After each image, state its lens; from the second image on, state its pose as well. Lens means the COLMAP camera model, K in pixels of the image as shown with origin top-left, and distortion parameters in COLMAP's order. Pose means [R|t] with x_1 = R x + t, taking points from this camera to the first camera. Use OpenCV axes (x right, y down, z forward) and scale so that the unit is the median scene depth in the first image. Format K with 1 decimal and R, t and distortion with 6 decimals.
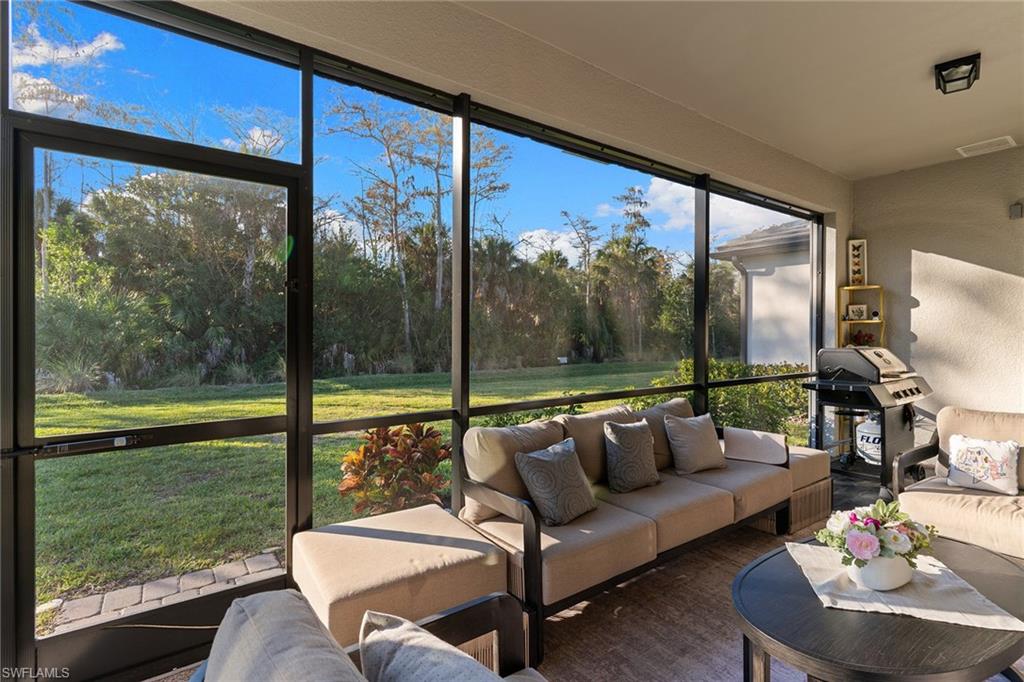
lens RADIAL K [[488.9, 0, 510.6], [0, 488.9, 333.4], [0, 0, 1]] dist [0.003235, 0.000011]
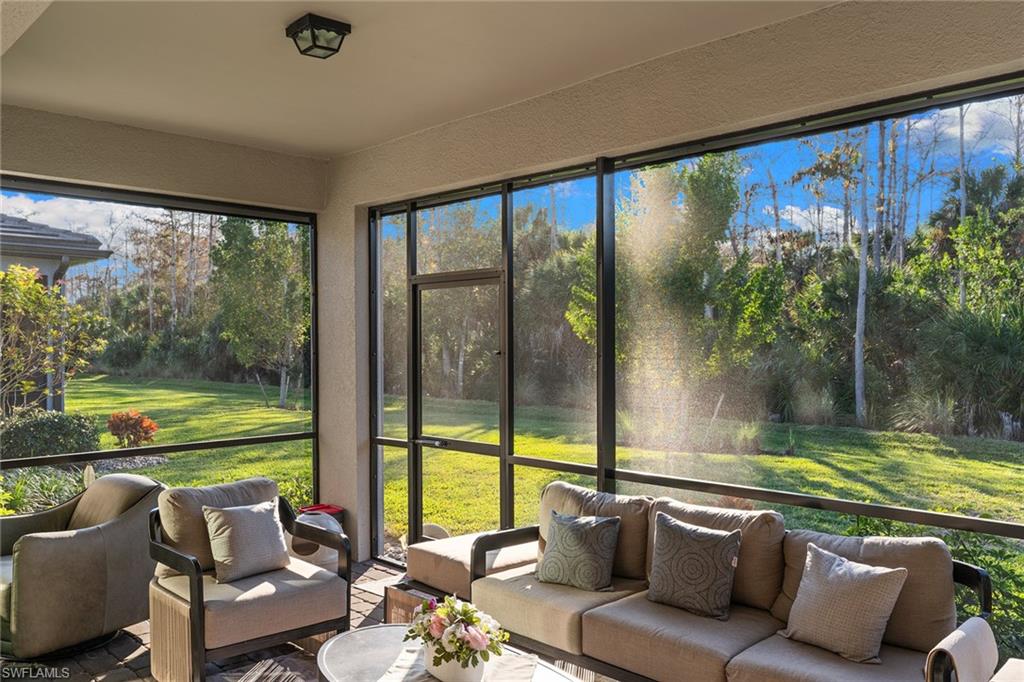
lens RADIAL K [[833.7, 0, 514.0], [0, 833.7, 343.2], [0, 0, 1]] dist [0.002876, -0.000255]
pose [[0.152025, -0.001705, -0.988375, 1.848533], [-0.003133, 0.999993, -0.002207, -0.119697], [0.988372, 0.003432, 0.152019, 0.633602]]
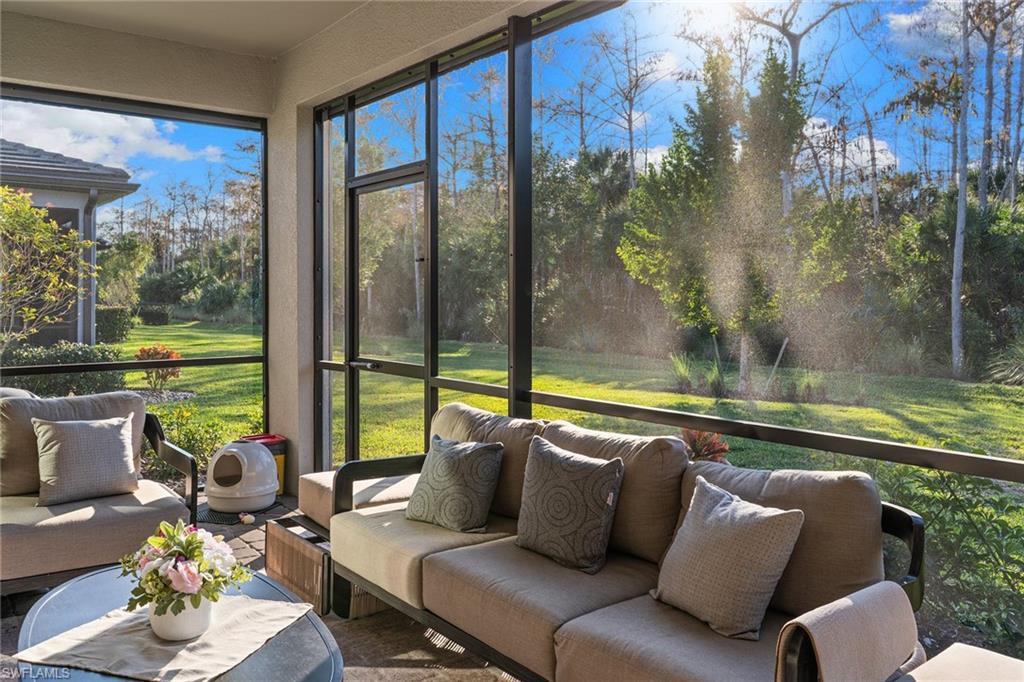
lens RADIAL K [[833.0, 0, 512.6], [0, 833.0, 301.4], [0, 0, 1]] dist [0.005674, -0.005842]
pose [[0.025913, 0.001606, -0.999663, 1.564362], [-0.007604, 0.999970, 0.001410, 0.000941], [0.999635, 0.007565, 0.025925, 1.117100]]
